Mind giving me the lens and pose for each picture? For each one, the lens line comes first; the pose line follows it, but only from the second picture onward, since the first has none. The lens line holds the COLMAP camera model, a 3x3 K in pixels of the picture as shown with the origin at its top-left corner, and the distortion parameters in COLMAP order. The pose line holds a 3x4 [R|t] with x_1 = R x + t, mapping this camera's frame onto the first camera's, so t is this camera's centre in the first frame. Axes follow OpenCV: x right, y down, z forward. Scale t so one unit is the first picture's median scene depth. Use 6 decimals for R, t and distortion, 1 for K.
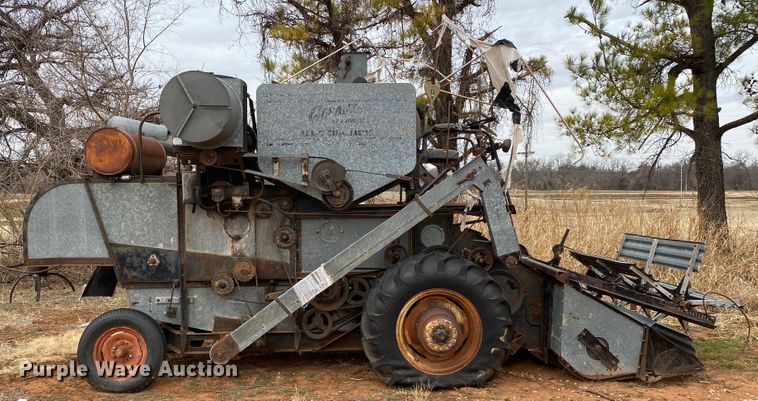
lens RADIAL K [[477.5, 0, 370.1], [0, 477.5, 199.9], [0, 0, 1]] dist [0.029685, 0.000117]
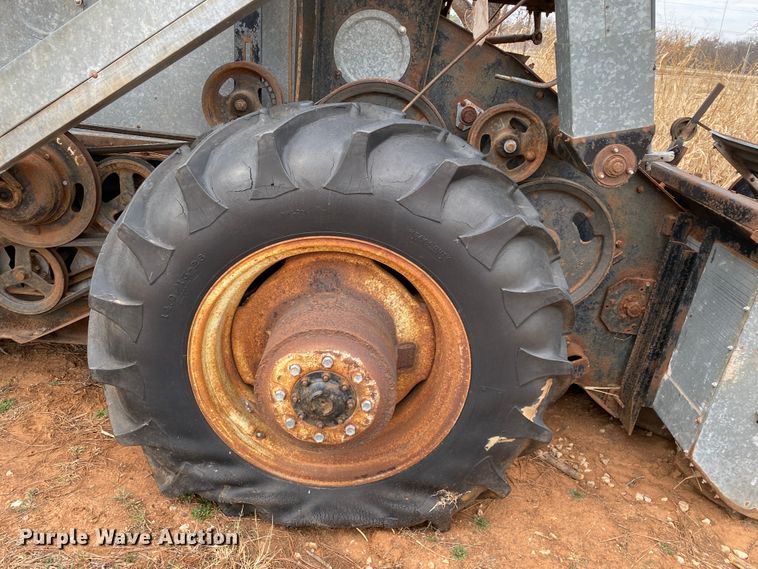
lens RADIAL K [[598.1, 0, 379.2], [0, 598.1, 271.8], [0, 0, 1]] dist [0.056315, -0.063039]
pose [[0.994583, 0.095472, 0.041103, 0.151443], [-0.103912, 0.923100, 0.370256, 0.071508], [-0.002593, -0.372521, 0.928020, 0.659485]]
